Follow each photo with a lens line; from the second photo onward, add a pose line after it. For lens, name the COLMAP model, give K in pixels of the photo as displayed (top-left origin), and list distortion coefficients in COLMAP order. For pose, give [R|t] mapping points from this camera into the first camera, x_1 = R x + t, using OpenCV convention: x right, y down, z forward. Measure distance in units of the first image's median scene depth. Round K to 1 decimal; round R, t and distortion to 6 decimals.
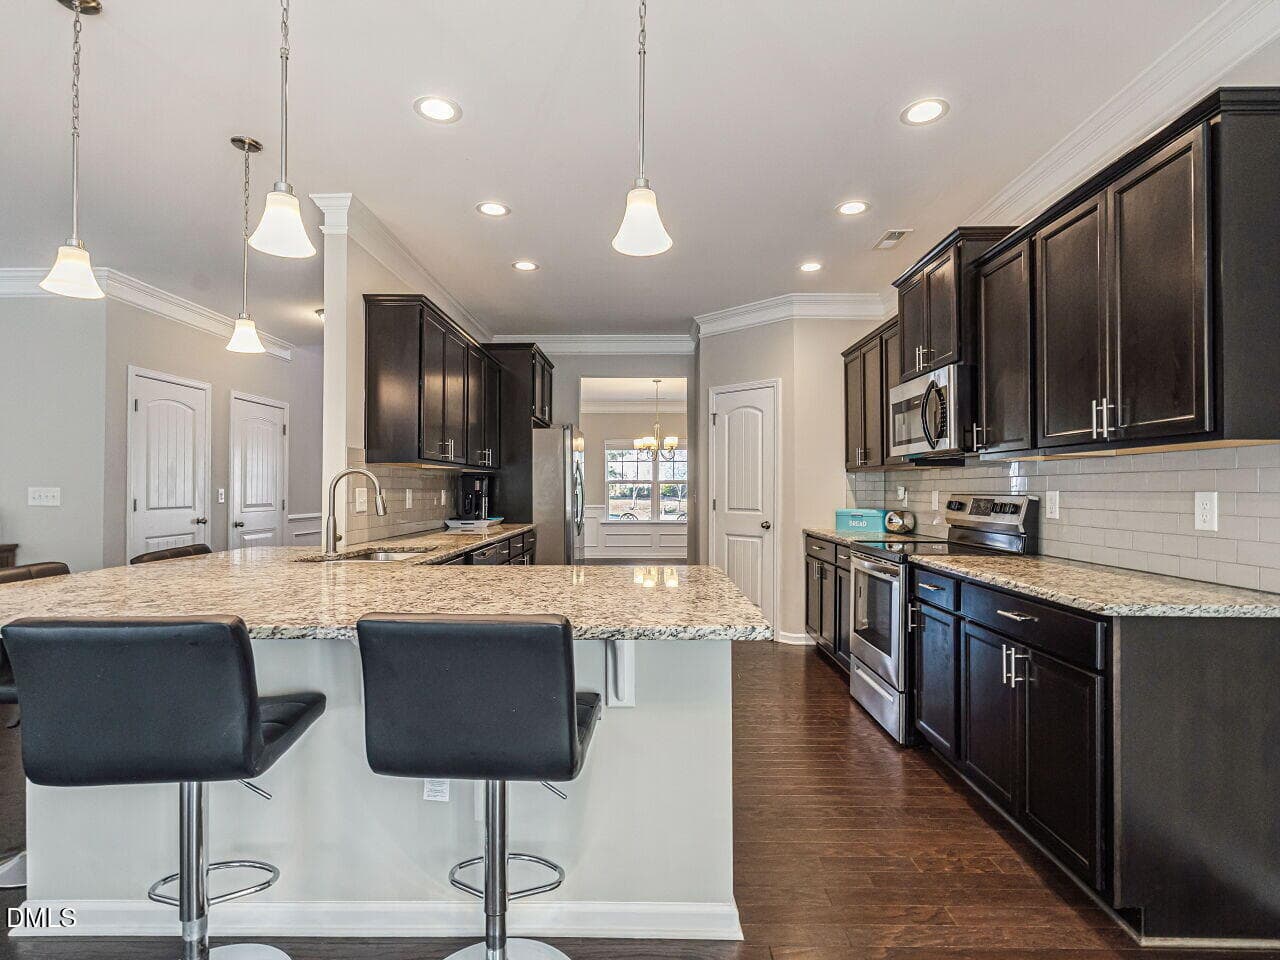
lens RADIAL K [[661.5, 0, 640.0], [0, 661.5, 480.0], [0, 0, 1]] dist [0.000640, 0.000237]
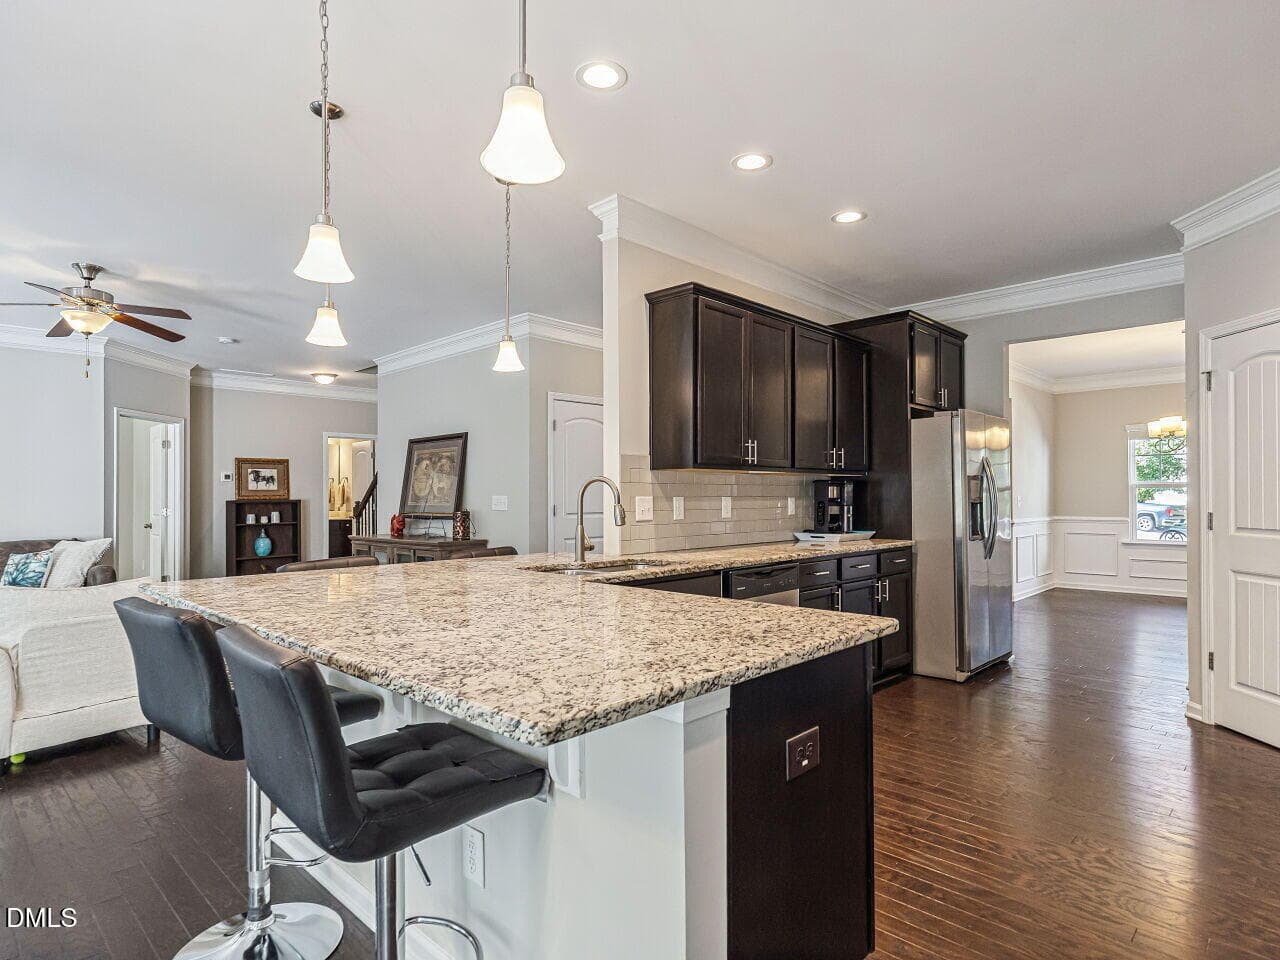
lens RADIAL K [[711.0, 0, 640.0], [0, 711.0, 480.0], [0, 0, 1]] dist [0.000835, -0.000012]
pose [[0.722971, -0.016442, -0.690683, 0.233426], [0.012098, 0.999865, -0.011139, 0.000054], [0.690772, -0.000303, 0.723072, 0.206049]]
